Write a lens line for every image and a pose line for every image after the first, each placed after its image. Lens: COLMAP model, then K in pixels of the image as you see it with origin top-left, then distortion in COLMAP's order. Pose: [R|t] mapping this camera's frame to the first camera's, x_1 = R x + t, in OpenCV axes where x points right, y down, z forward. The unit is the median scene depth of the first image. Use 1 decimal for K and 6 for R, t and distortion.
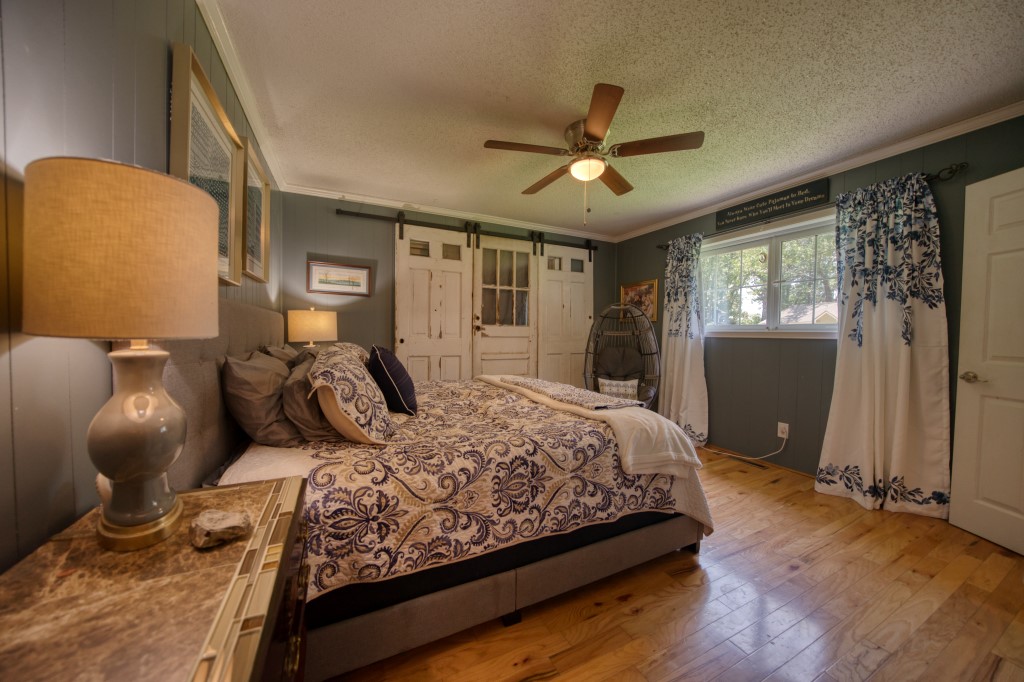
lens RADIAL K [[351.9, 0, 510.6], [0, 351.9, 338.7], [0, 0, 1]] dist [-0.020970, -0.000123]
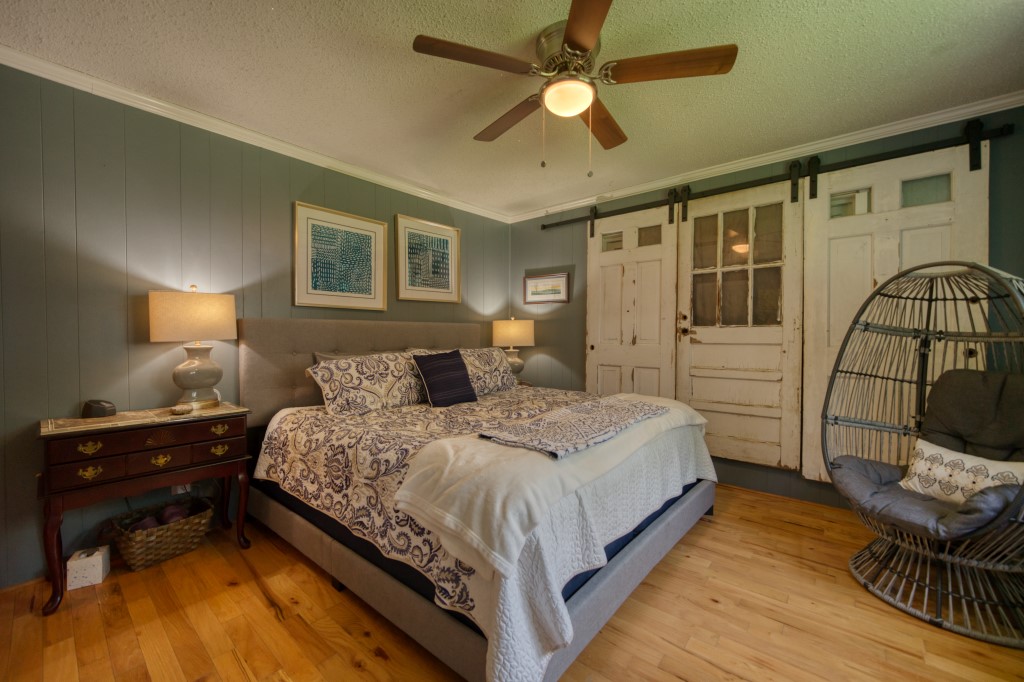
lens RADIAL K [[405.4, 0, 511.1], [0, 405.4, 339.4], [0, 0, 1]] dist [-0.003900, 0.000044]
pose [[0.414798, -0.003380, -0.909907, 0.547374], [-0.011006, 0.999901, -0.008732, -0.002595], [0.909847, 0.013636, 0.414720, 0.353094]]
